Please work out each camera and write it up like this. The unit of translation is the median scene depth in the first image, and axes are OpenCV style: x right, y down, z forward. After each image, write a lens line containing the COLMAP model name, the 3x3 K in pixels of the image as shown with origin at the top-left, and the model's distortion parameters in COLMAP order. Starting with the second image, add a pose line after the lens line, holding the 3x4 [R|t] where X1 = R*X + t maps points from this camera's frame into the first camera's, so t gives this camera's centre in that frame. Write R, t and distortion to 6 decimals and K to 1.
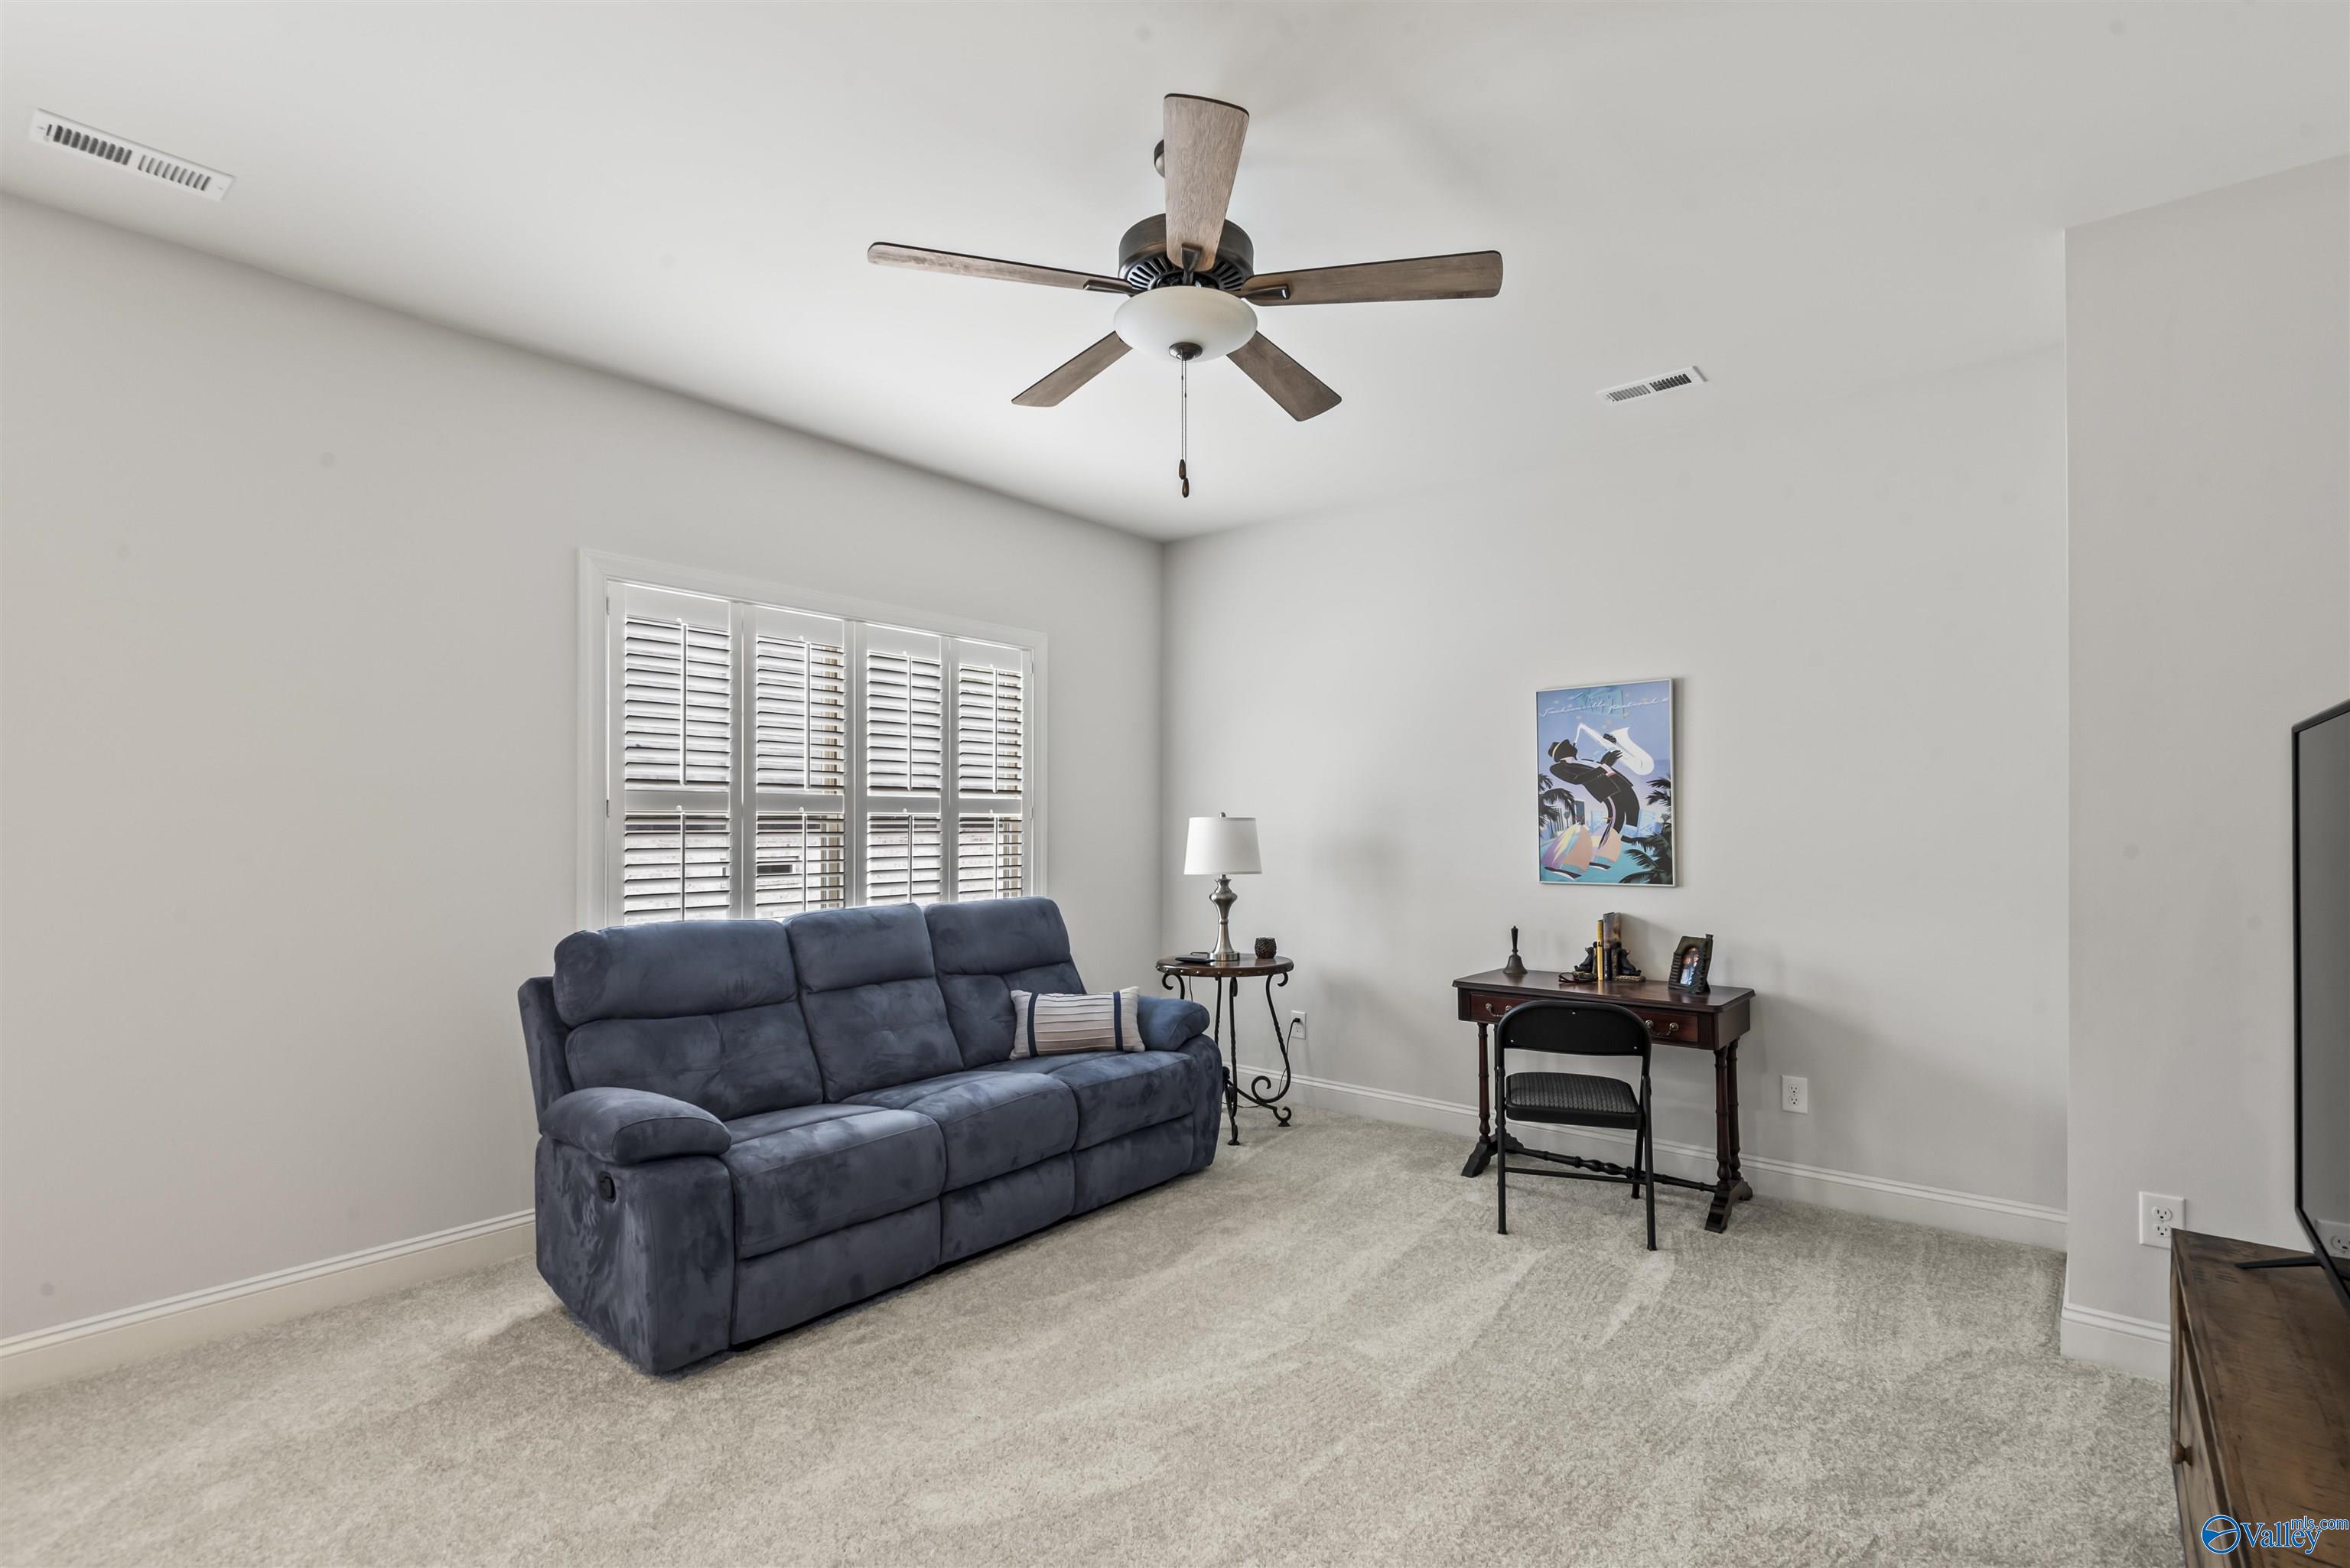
lens RADIAL K [[1079.6, 0, 1200.1], [0, 1079.6, 814.6], [0, 0, 1]] dist [0.023739, -0.011804]
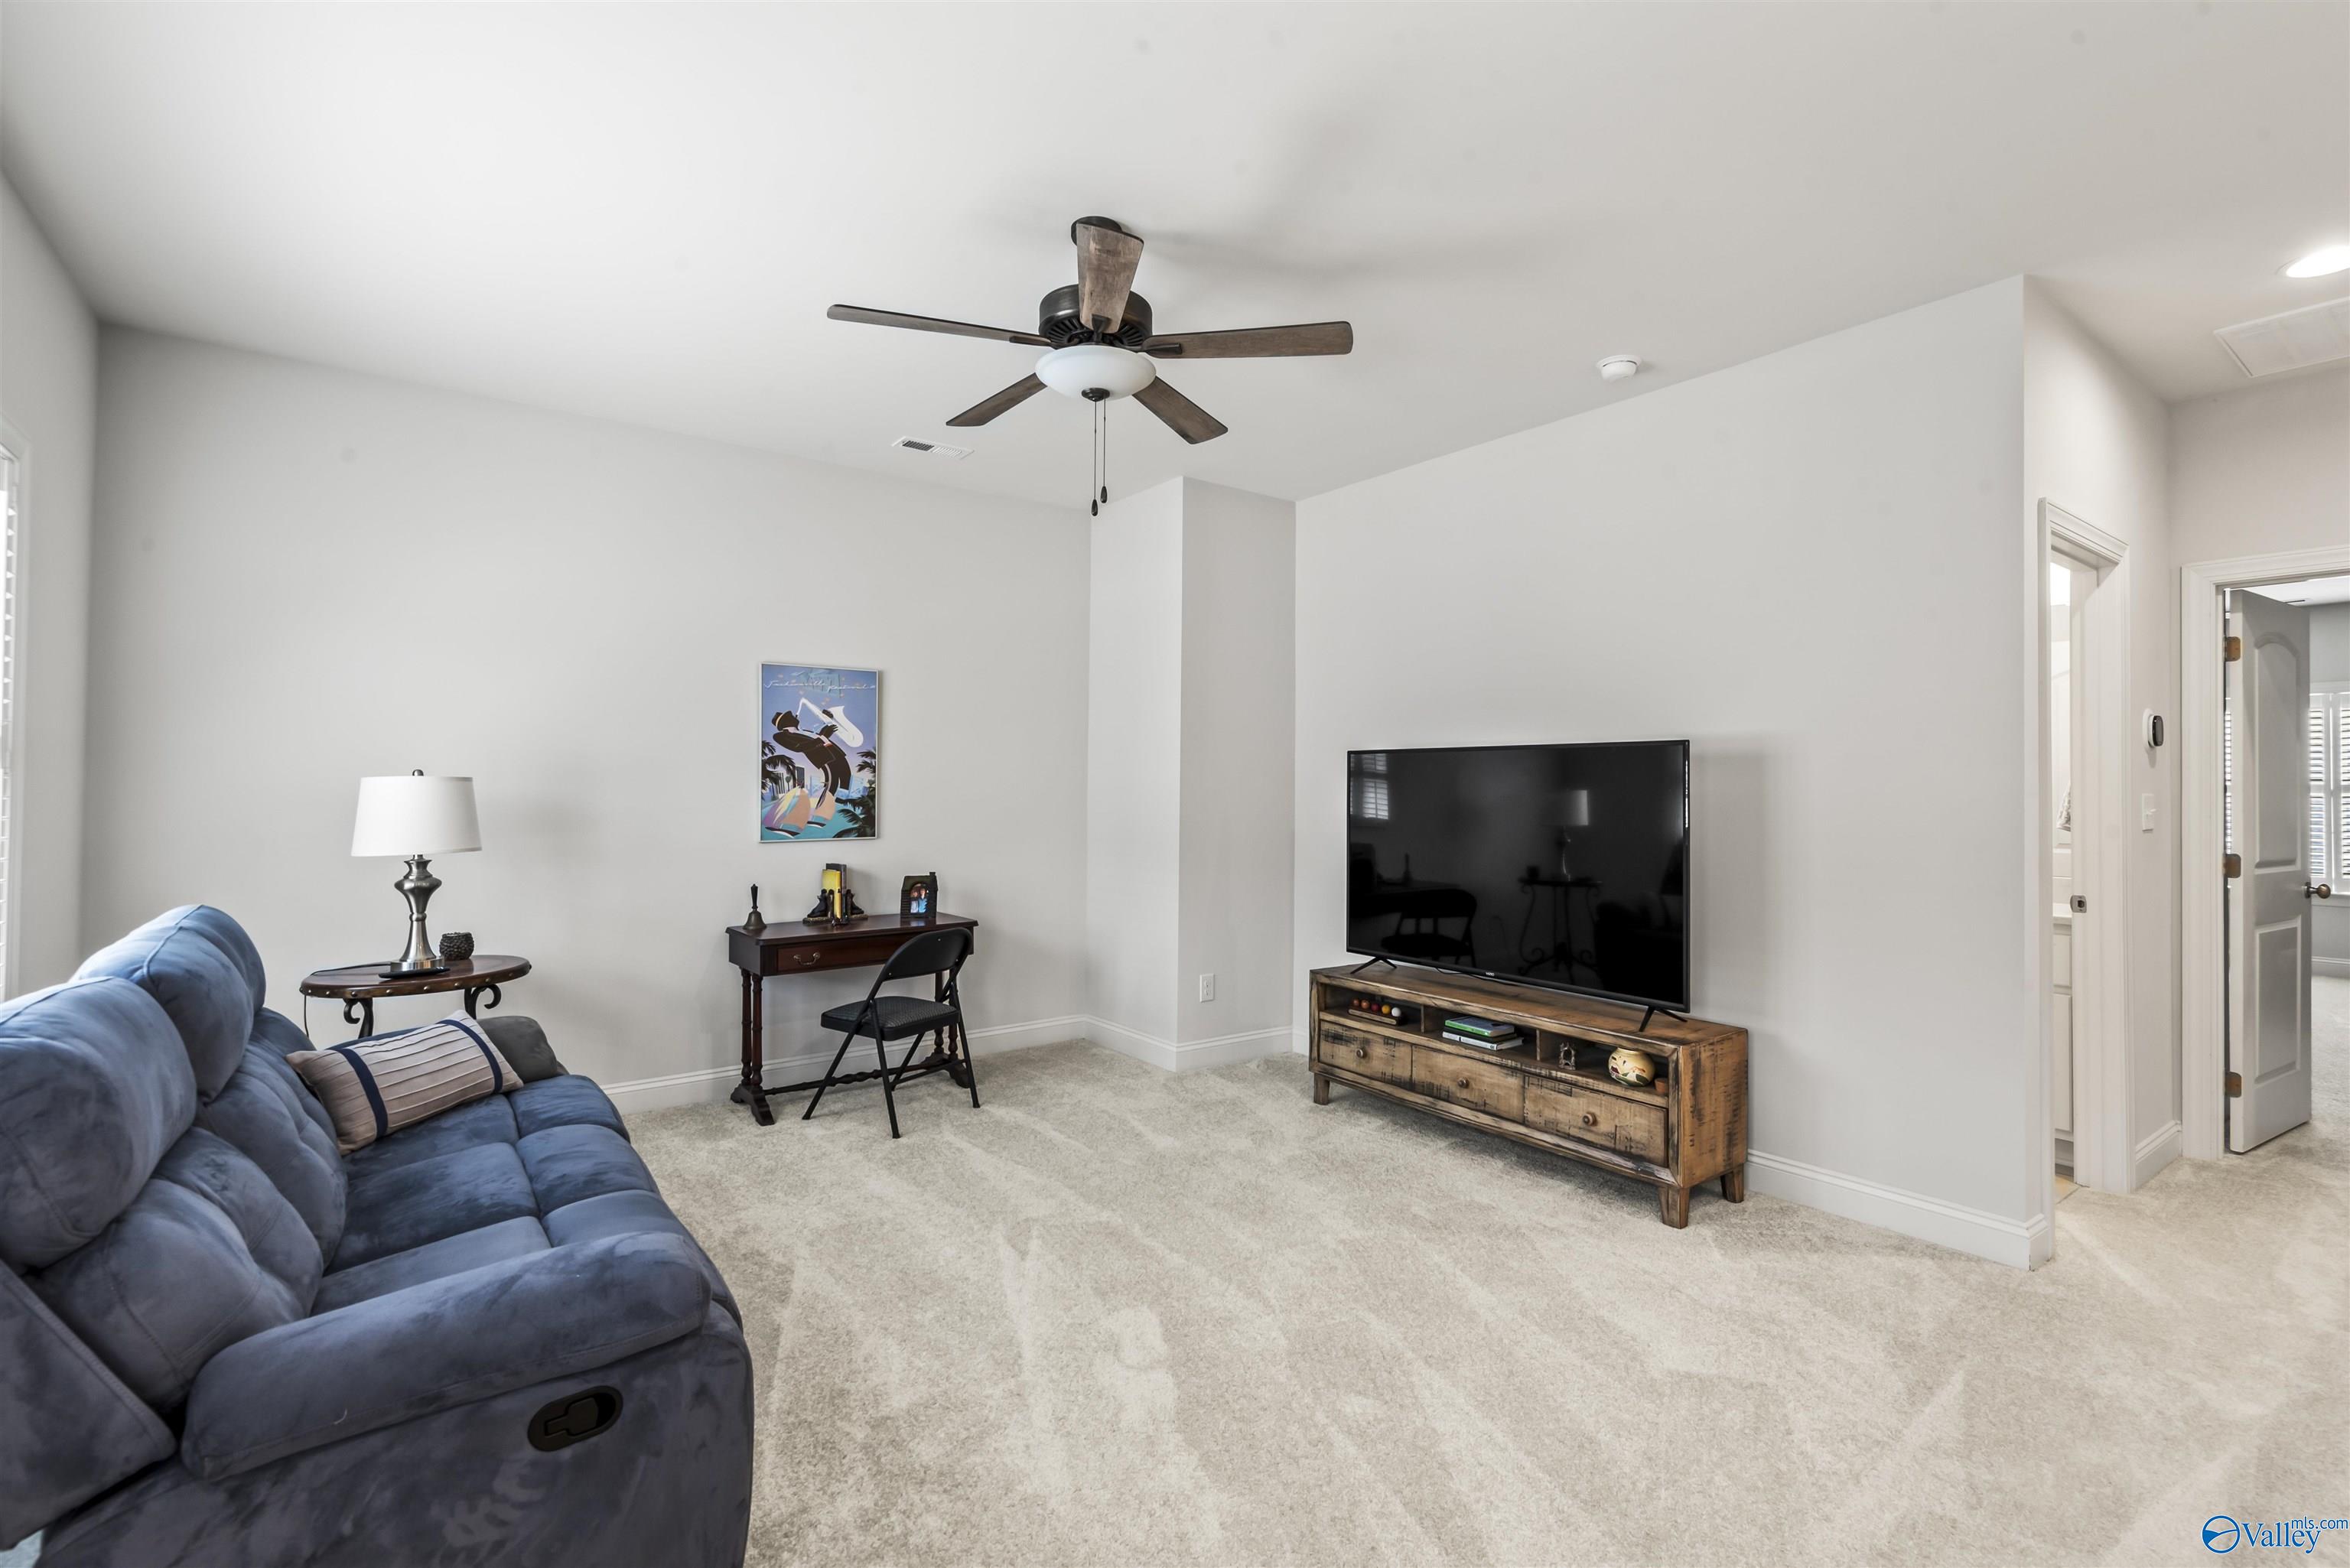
lens RADIAL K [[1079.6, 0, 1179.6], [0, 1079.6, 775.8], [0, 0, 1]] dist [0.023739, -0.011804]
pose [[0.240499, 0.012779, 0.970565, -0.656284], [-0.014828, 0.999845, -0.009490, 0.001377], [-0.970536, -0.012109, 0.240651, 0.355375]]
